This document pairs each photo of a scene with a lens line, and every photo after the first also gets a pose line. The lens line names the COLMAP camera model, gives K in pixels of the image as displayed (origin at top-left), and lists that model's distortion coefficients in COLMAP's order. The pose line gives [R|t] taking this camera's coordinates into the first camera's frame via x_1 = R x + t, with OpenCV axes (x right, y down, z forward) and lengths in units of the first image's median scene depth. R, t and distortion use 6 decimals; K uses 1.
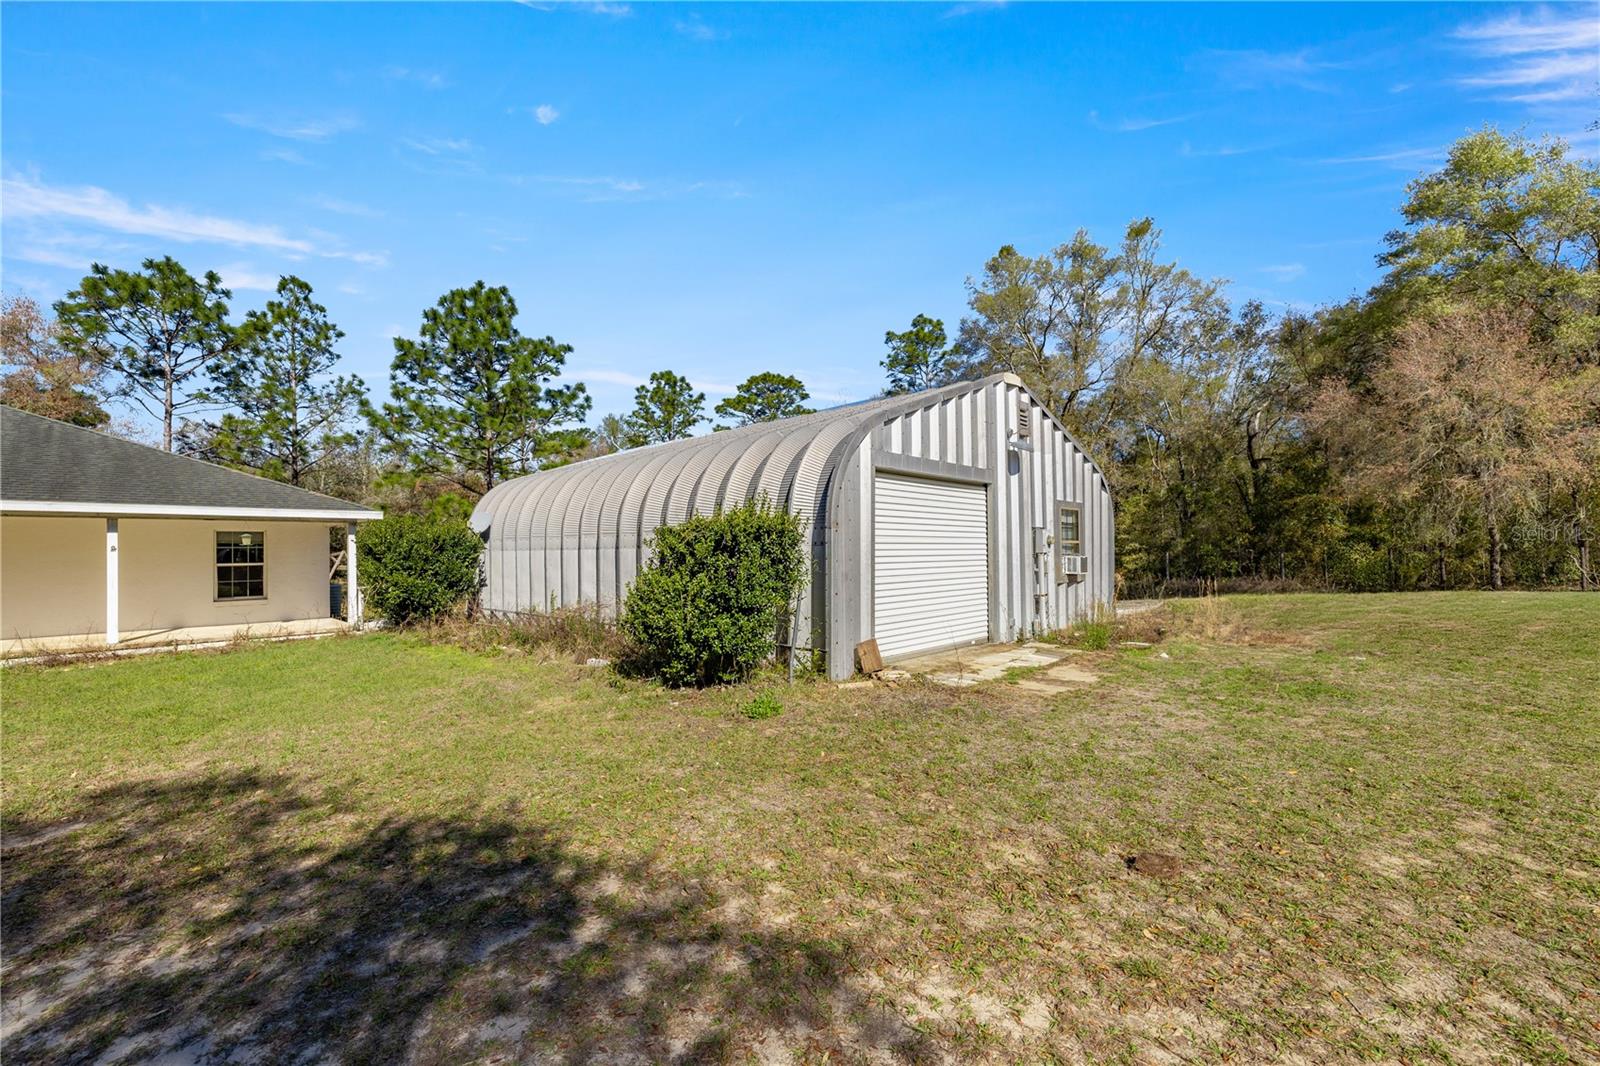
lens RADIAL K [[675.4, 0, 830.8], [0, 675.4, 548.9], [0, 0, 1]] dist [-0.000442, 0.000368]
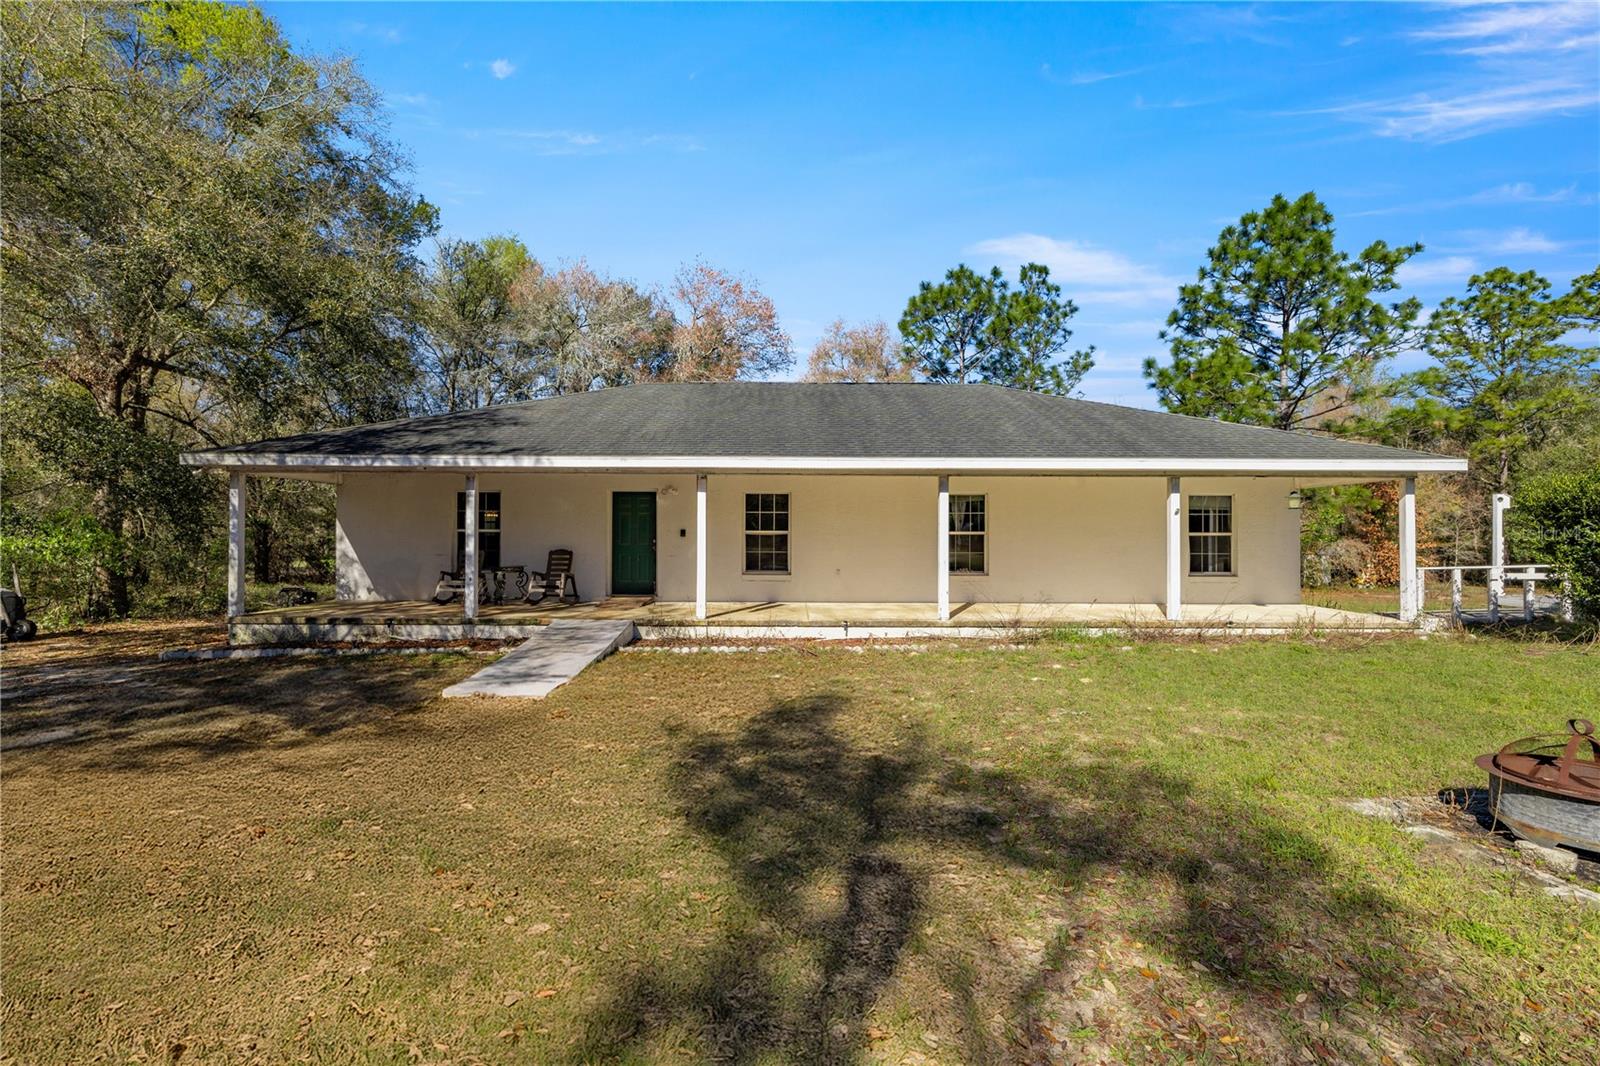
lens RADIAL K [[675.4, 0, 799.8], [0, 675.4, 529.3], [0, 0, 1]] dist [-0.000442, 0.000368]
pose [[0.692868, 0.007466, -0.721026, -0.352164], [-0.010483, 0.999945, 0.000280, 0.012665], [0.720988, 0.007365, 0.692908, 0.025512]]
